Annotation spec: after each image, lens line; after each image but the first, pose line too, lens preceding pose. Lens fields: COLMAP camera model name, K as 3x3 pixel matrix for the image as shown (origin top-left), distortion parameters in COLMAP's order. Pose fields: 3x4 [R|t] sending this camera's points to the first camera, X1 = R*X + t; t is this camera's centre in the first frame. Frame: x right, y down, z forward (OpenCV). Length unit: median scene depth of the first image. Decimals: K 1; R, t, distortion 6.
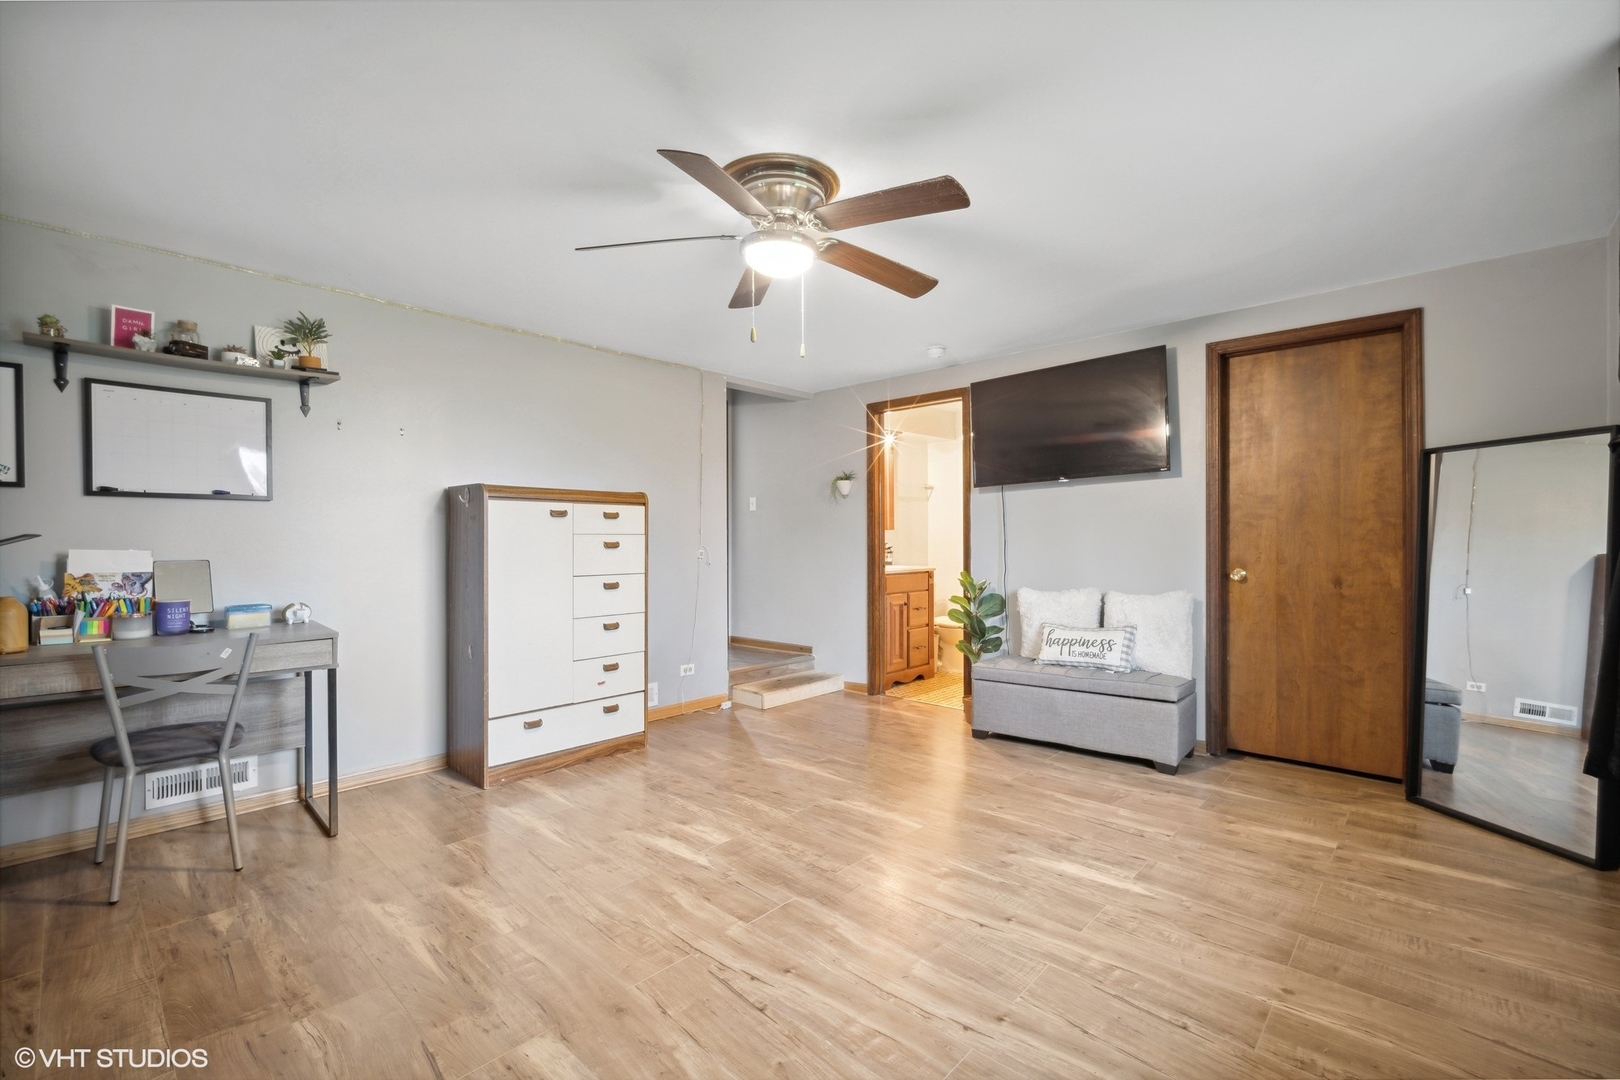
lens RADIAL K [[724.0, 0, 807.3], [0, 724.0, 542.3], [0, 0, 1]] dist [0.001977, 0.000007]
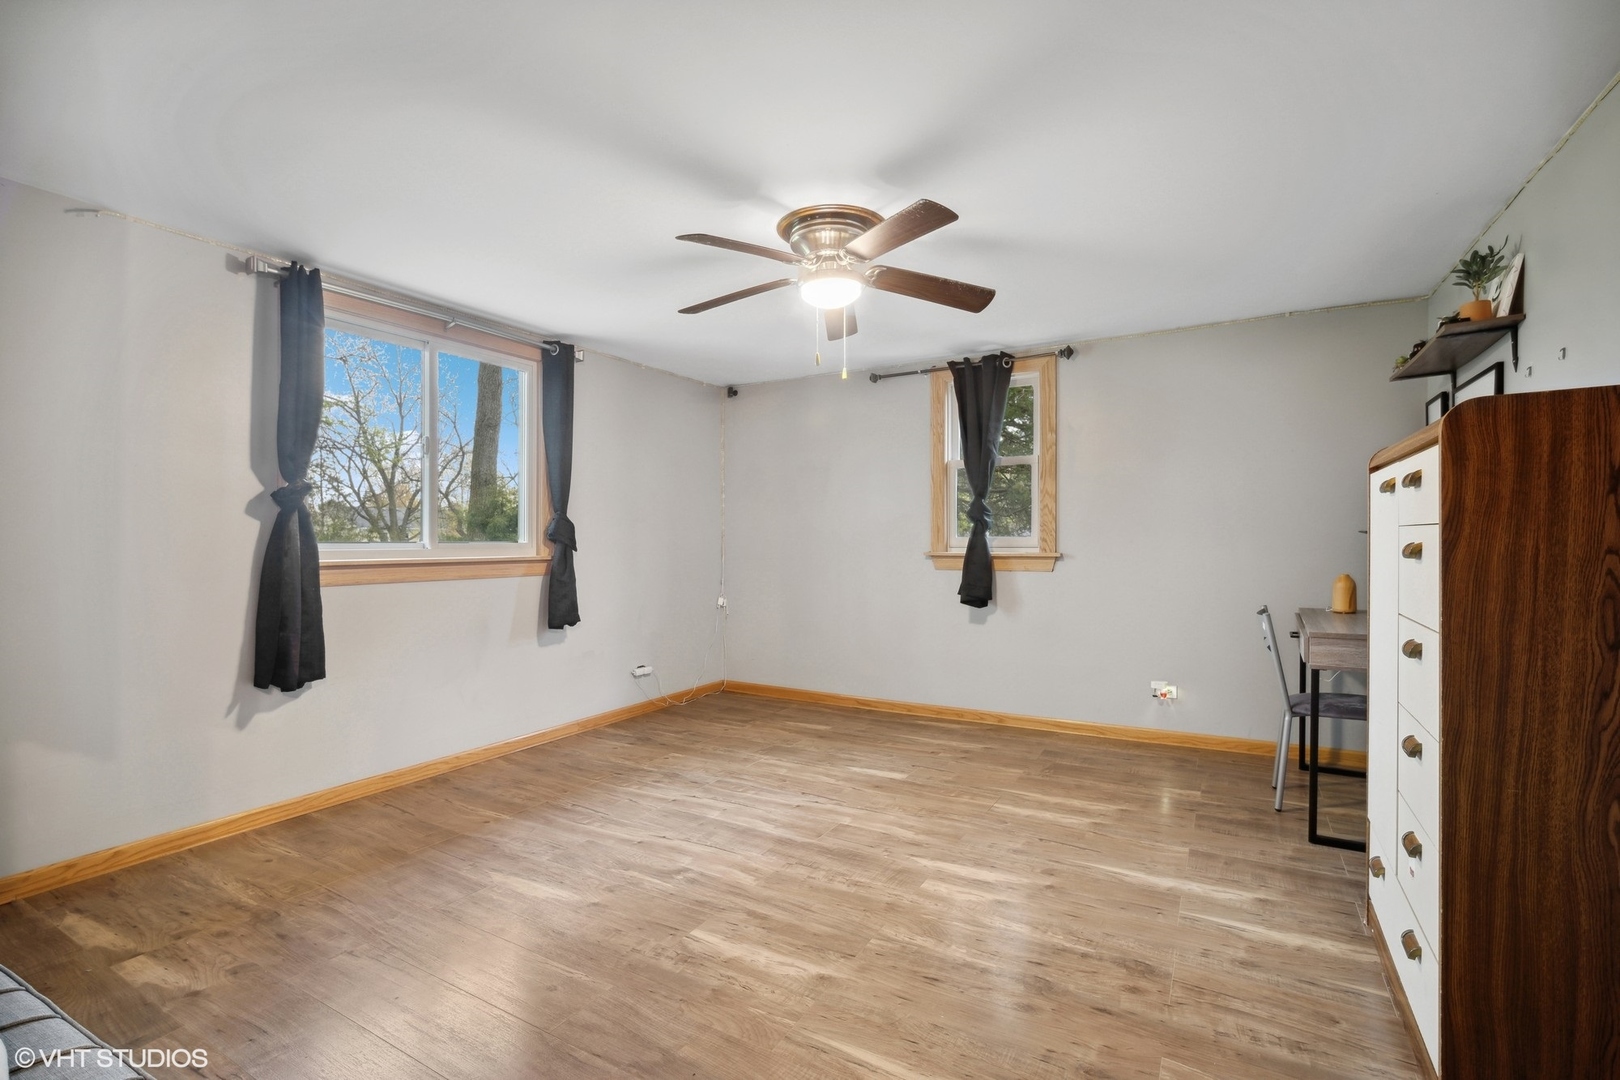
lens RADIAL K [[724.0, 0, 815.6], [0, 724.0, 540.0], [0, 0, 1]] dist [0.001977, 0.000007]
pose [[-0.973776, 0.007749, -0.227376, 0.237712], [0.005637, 0.999935, 0.009934, -0.012618], [0.227438, 0.008391, -0.973756, 2.068885]]
